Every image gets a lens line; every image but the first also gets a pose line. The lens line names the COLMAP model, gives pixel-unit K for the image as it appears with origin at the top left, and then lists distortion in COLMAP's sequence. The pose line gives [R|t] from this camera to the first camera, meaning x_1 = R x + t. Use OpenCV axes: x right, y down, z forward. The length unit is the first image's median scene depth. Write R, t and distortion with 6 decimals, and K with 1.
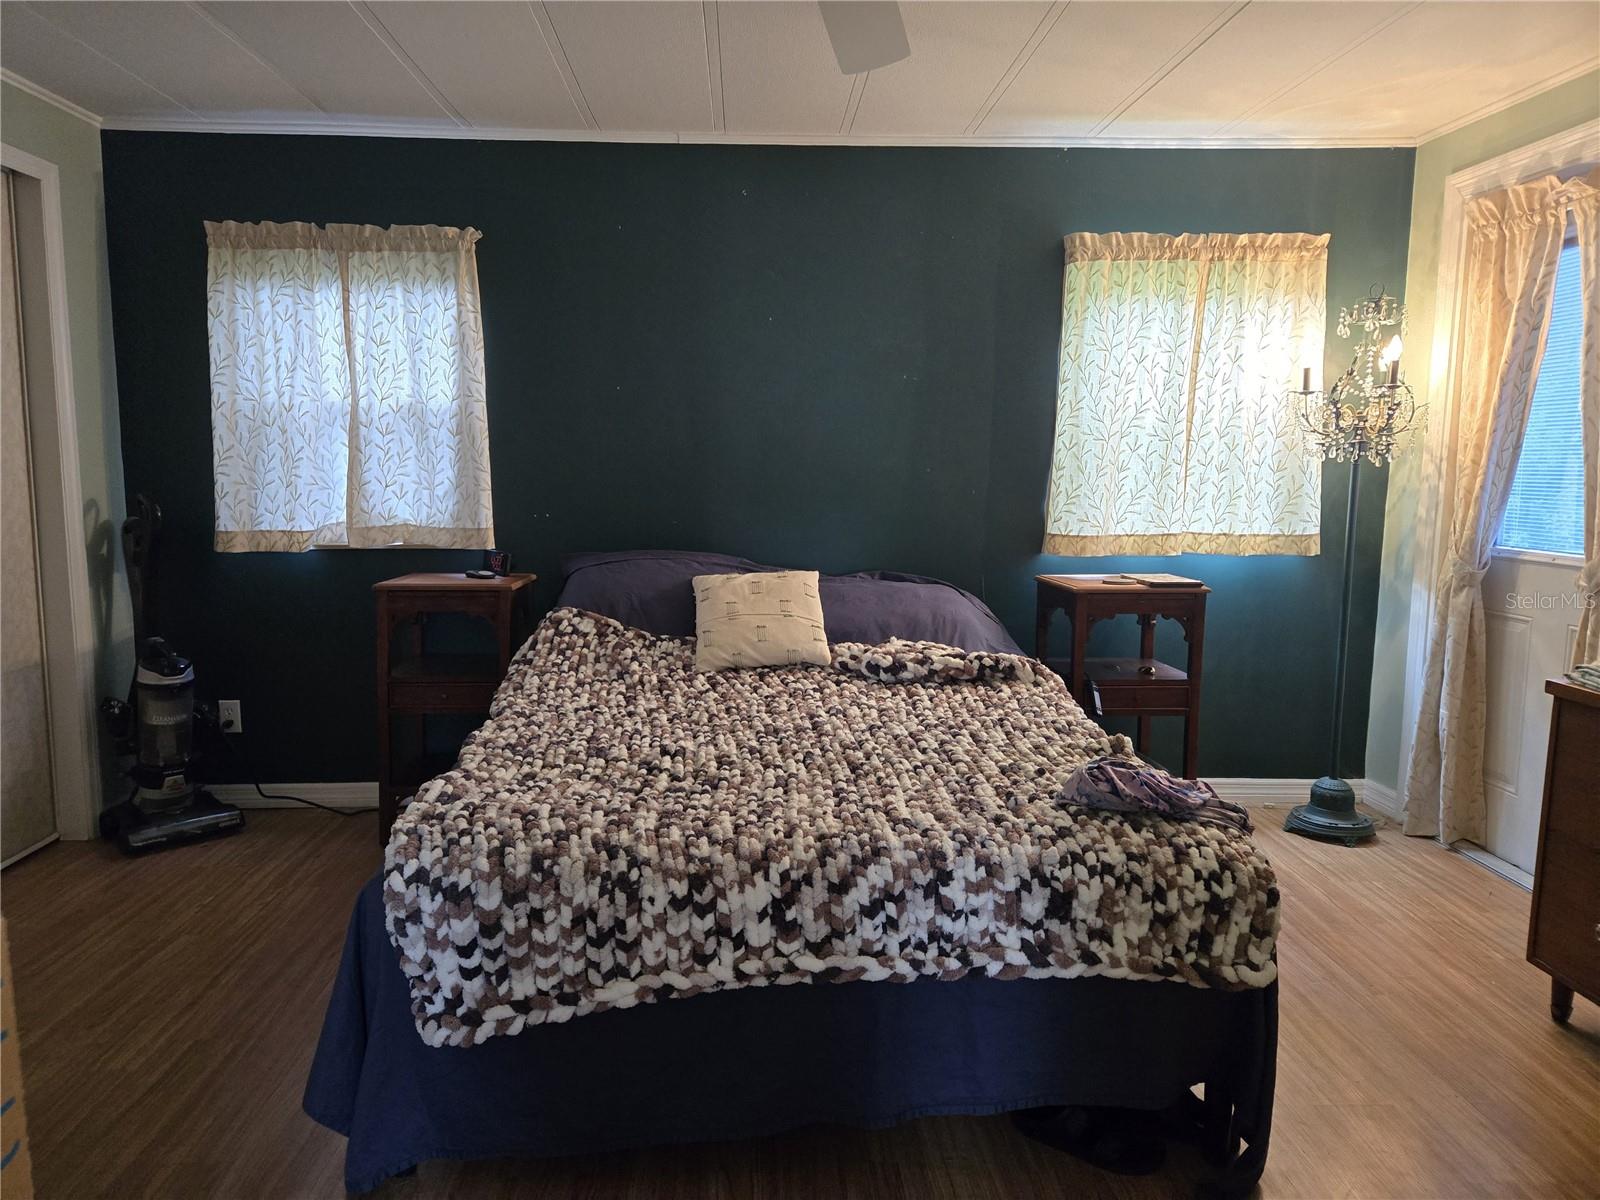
lens RADIAL K [[1068.2, 0, 800.0], [0, 1068.2, 610.3], [0, 0, 1]] dist [0.073607, -0.051624]
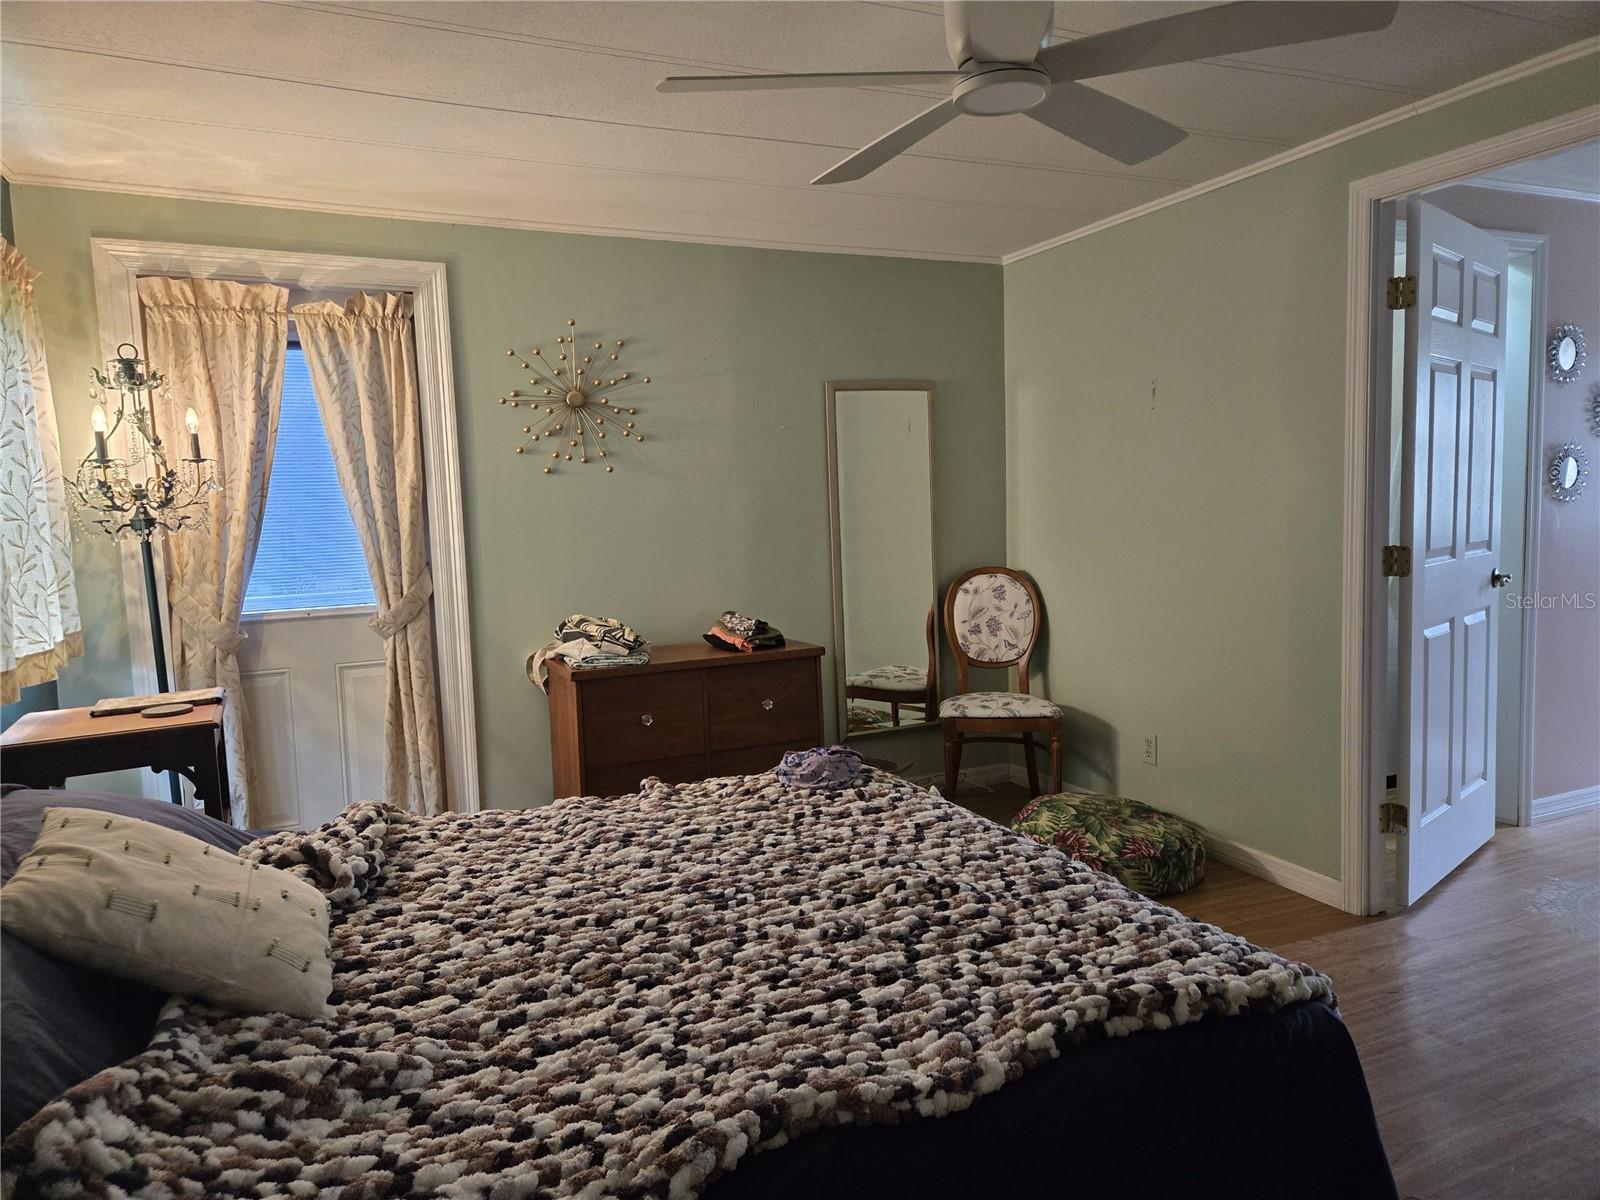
lens RADIAL K [[1074.3, 0, 800.0], [0, 1074.3, 600.0], [0, 0, 1]] dist [0.002539, 0.000806]
pose [[-0.391889, -0.080301, 0.916501, -0.565915], [0.148987, 0.977495, 0.149350, -0.152592], [-0.907869, 0.195075, -0.371106, 0.931332]]
